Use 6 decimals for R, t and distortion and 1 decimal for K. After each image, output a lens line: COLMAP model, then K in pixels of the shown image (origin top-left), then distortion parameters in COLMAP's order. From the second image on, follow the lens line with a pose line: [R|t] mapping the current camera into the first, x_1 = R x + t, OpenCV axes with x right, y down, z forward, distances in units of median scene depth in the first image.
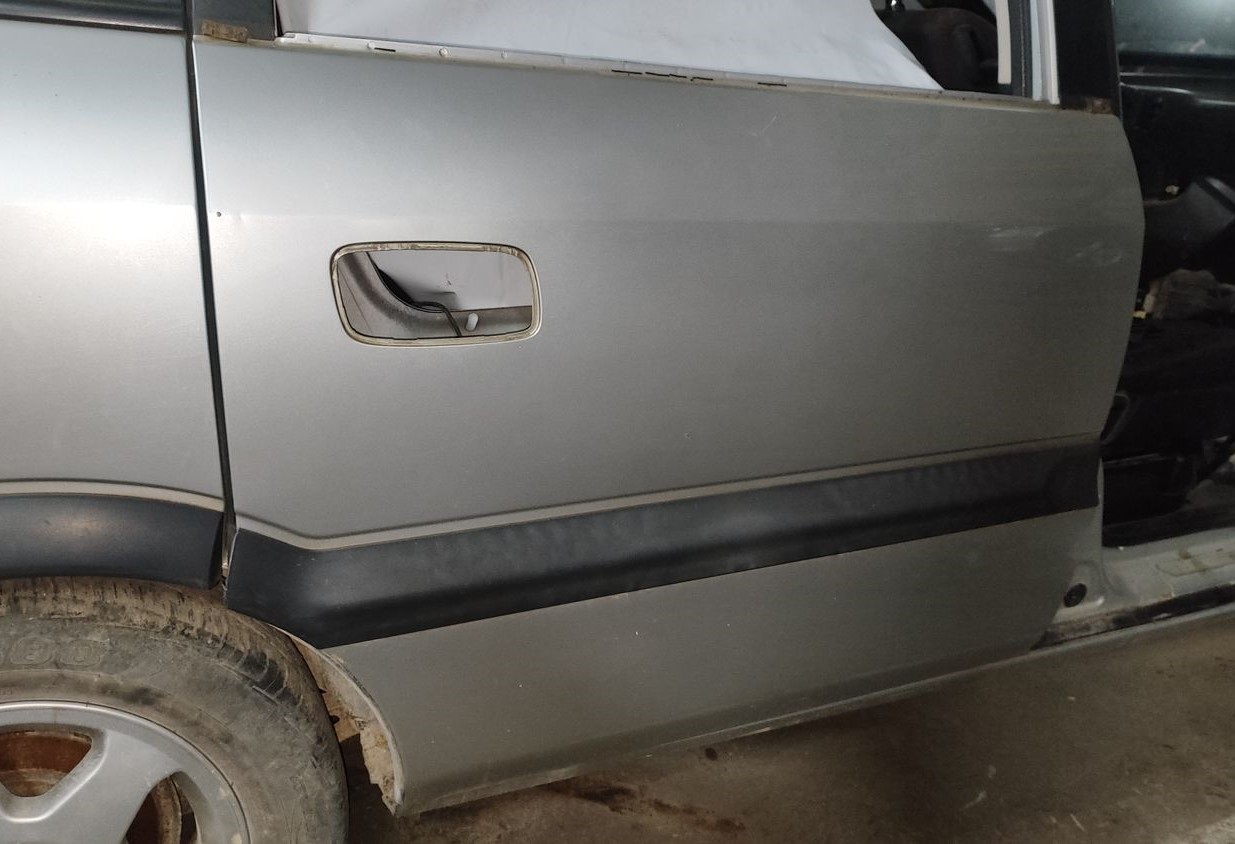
lens RADIAL K [[961.7, 0, 617.5], [0, 961.7, 422.0], [0, 0, 1]] dist [0.001032, -0.008640]
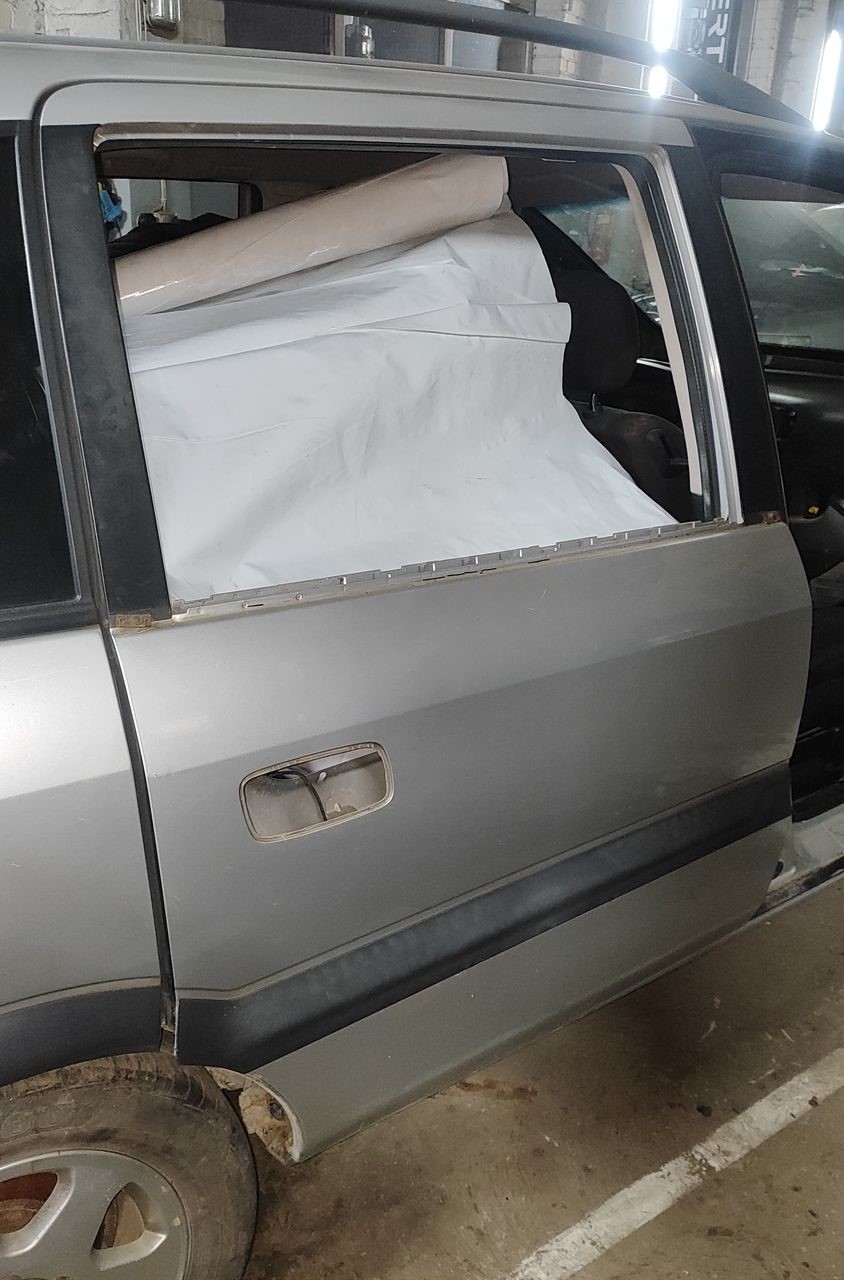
lens RADIAL K [[965.6, 0, 422.0], [0, 965.6, 640.0], [0, 0, 1]] dist [0.013421, -0.032634]
pose [[0.981558, -0.111630, 0.155184, -0.196999], [0.102972, 0.992701, 0.062777, -0.343148], [-0.161059, -0.045640, 0.985889, -0.225516]]
